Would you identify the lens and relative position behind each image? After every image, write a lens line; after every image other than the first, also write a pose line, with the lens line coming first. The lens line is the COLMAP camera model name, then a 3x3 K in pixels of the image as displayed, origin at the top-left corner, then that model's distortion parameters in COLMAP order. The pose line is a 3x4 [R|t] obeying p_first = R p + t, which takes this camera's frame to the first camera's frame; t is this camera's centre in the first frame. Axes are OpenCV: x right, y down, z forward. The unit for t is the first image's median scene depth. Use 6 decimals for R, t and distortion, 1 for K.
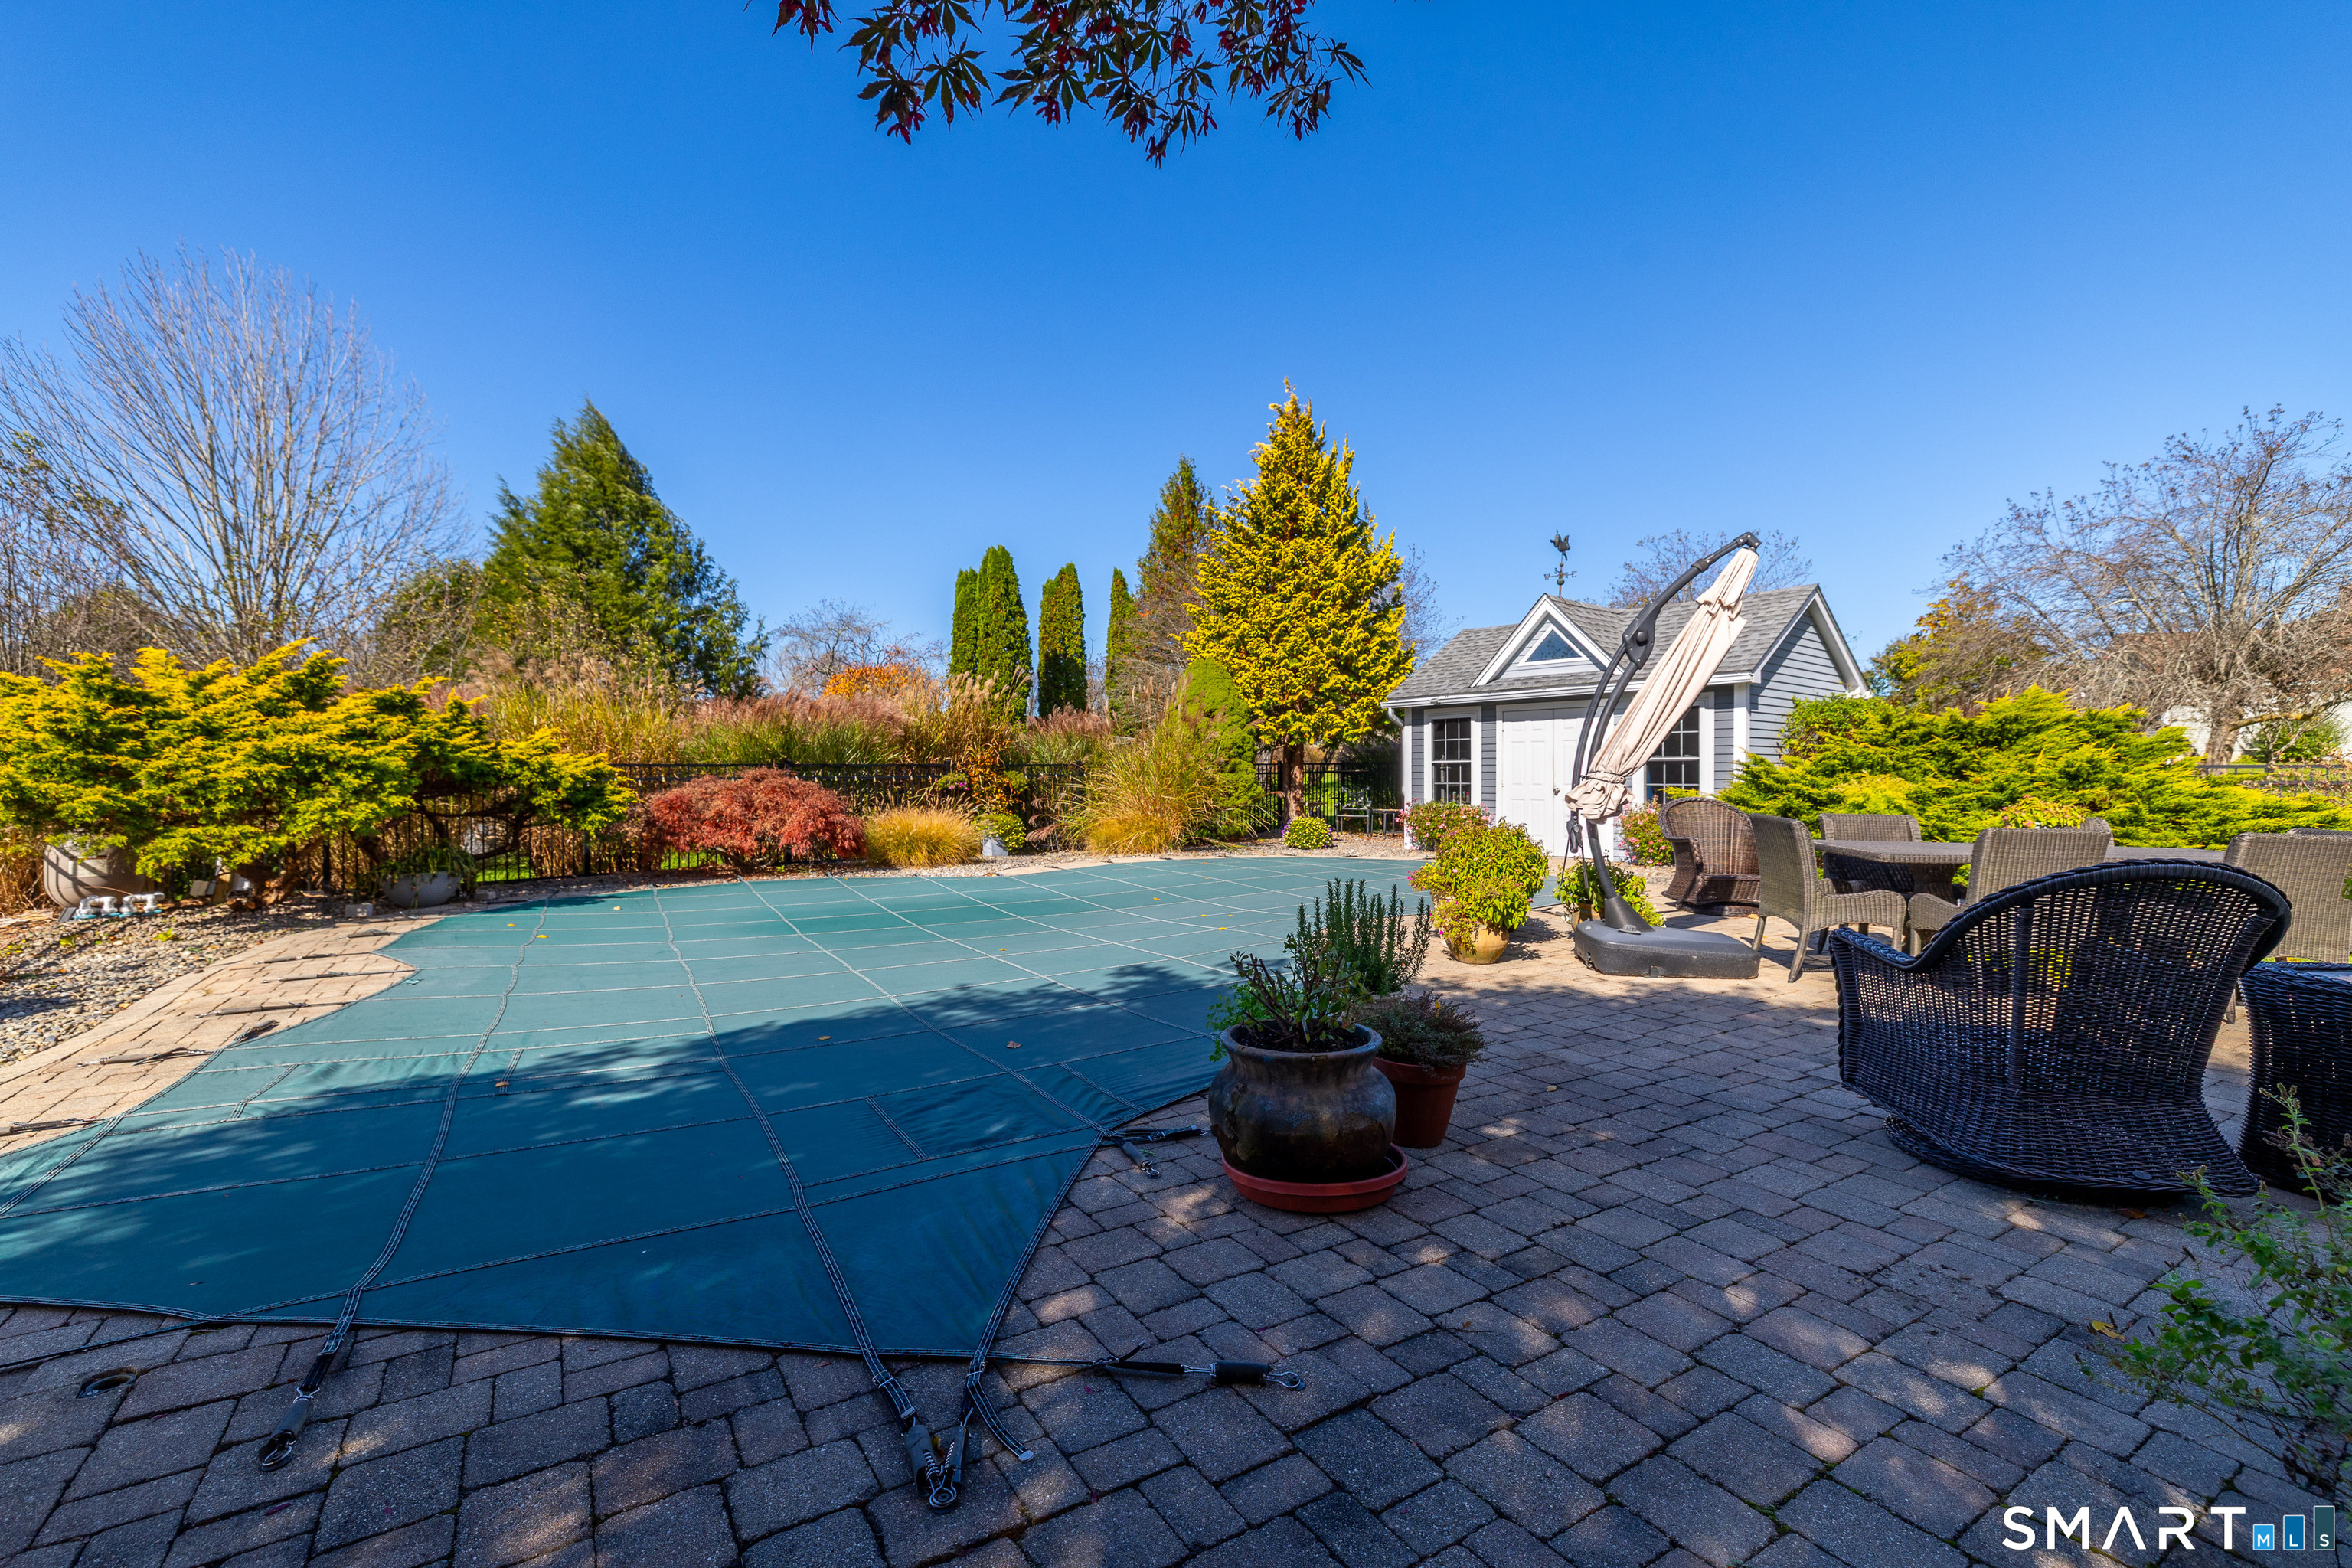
lens RADIAL K [[1017.0, 0, 1176.0], [0, 1017.0, 784.0], [0, 0, 1]] dist [-0.039012, 0.017234]
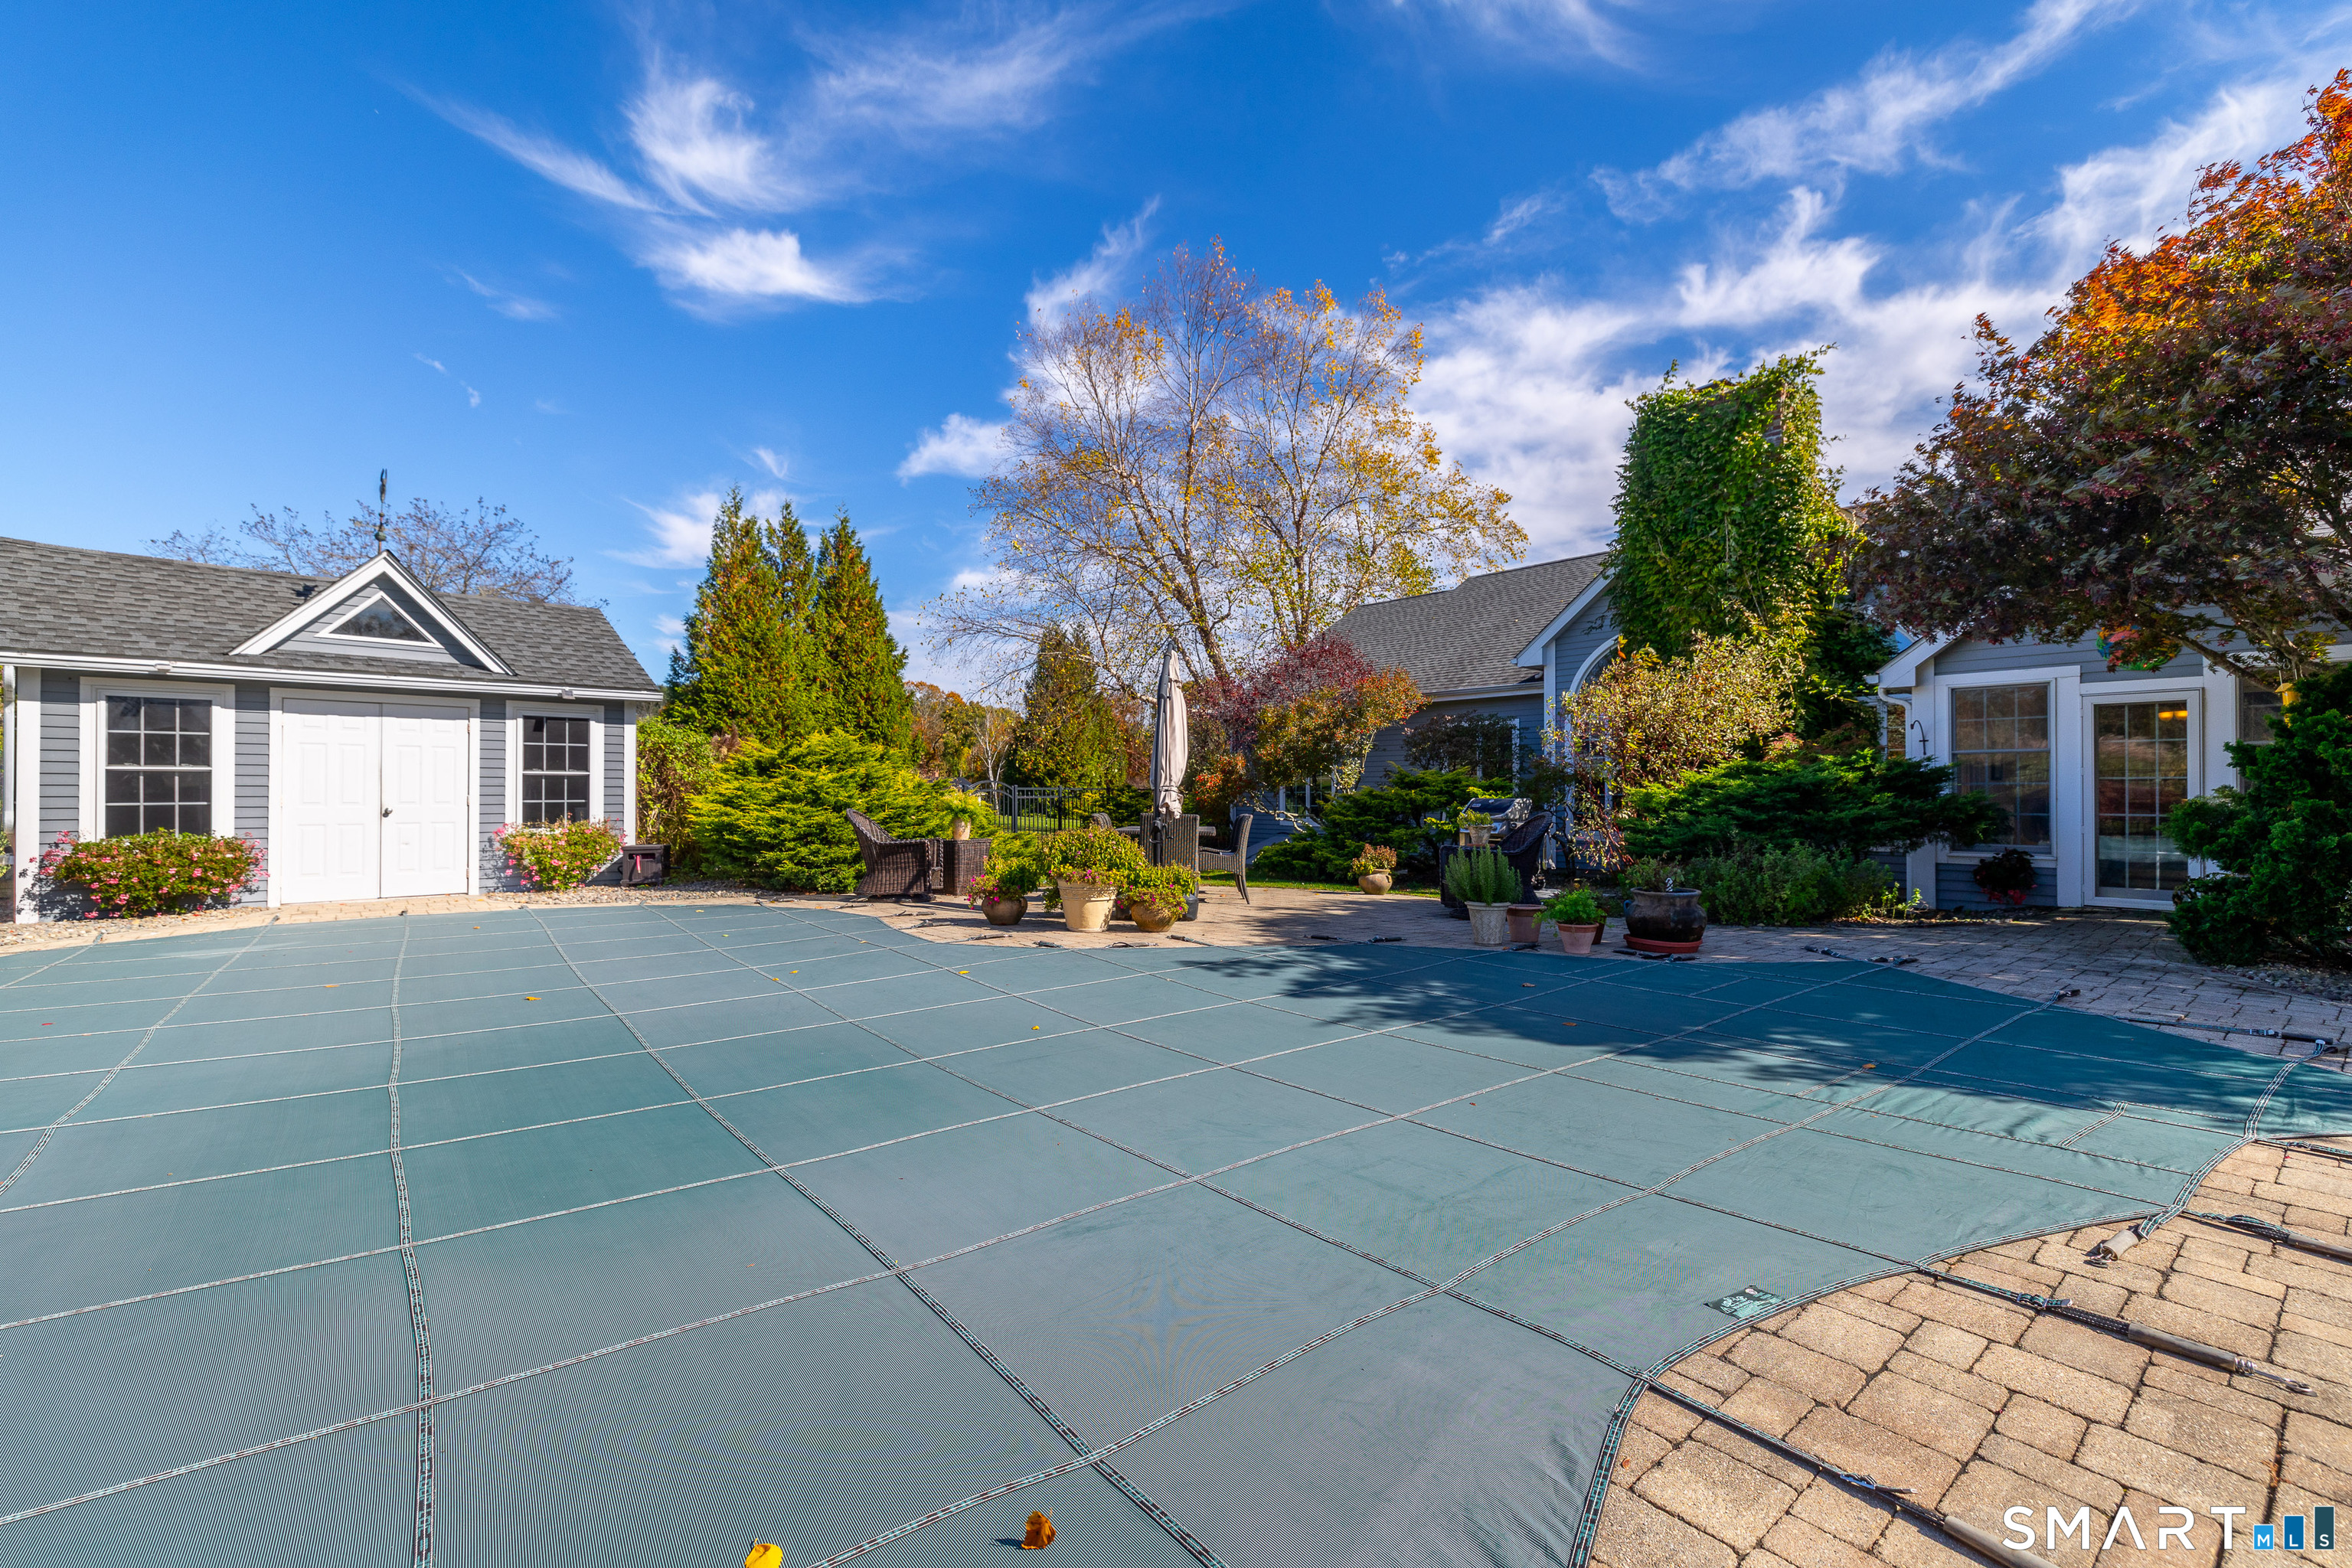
lens RADIAL K [[1017.0, 0, 1176.0], [0, 1017.0, 784.0], [0, 0, 1]] dist [-0.039012, 0.017234]
pose [[-0.108323, 0.010568, 0.994060, -0.424692], [0.007516, 0.999924, -0.009811, -0.002117], [-0.994087, 0.006409, -0.108394, 0.487401]]
